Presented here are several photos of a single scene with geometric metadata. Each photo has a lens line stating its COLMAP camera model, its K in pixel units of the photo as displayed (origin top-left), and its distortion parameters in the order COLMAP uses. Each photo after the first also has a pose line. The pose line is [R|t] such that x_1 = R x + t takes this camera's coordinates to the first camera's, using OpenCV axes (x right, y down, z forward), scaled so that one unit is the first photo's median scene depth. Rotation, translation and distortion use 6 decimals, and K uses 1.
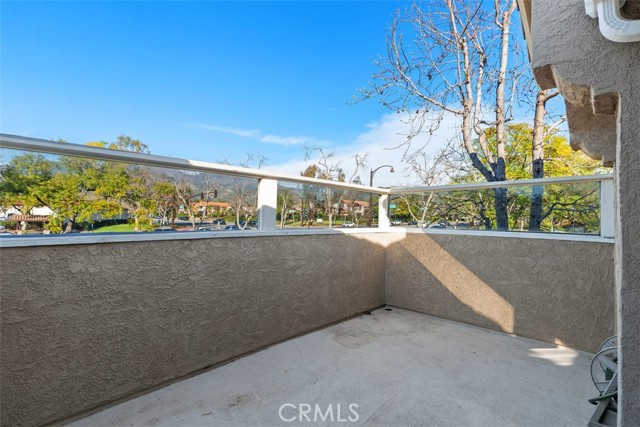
lens RADIAL K [[288.1, 0, 320.4], [0, 288.1, 210.8], [0, 0, 1]] dist [-0.000424, -0.000235]
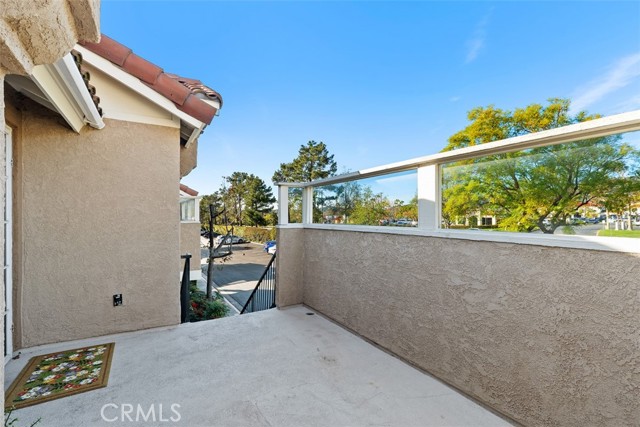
lens RADIAL K [[288.1, 0, 320.4], [0, 288.1, 210.8], [0, 0, 1]] dist [-0.000424, -0.000235]
pose [[-0.244932, -0.031367, -0.969033, 0.645840], [0.025445, 0.998924, -0.038766, 0.037637], [0.969206, -0.034152, -0.243870, 0.864987]]
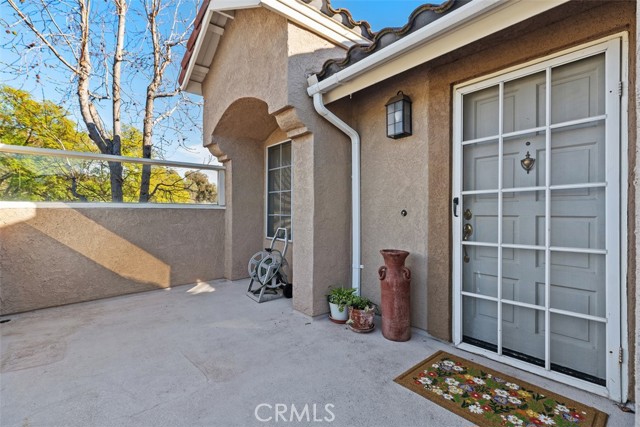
lens RADIAL K [[288.1, 0, 320.4], [0, 288.1, 210.8], [0, 0, 1]] dist [-0.000424, -0.000235]
pose [[0.094702, -0.019184, 0.995321, -0.518924], [-0.026235, 0.999419, 0.021759, 0.065676], [-0.995160, -0.028172, 0.094144, 0.276885]]
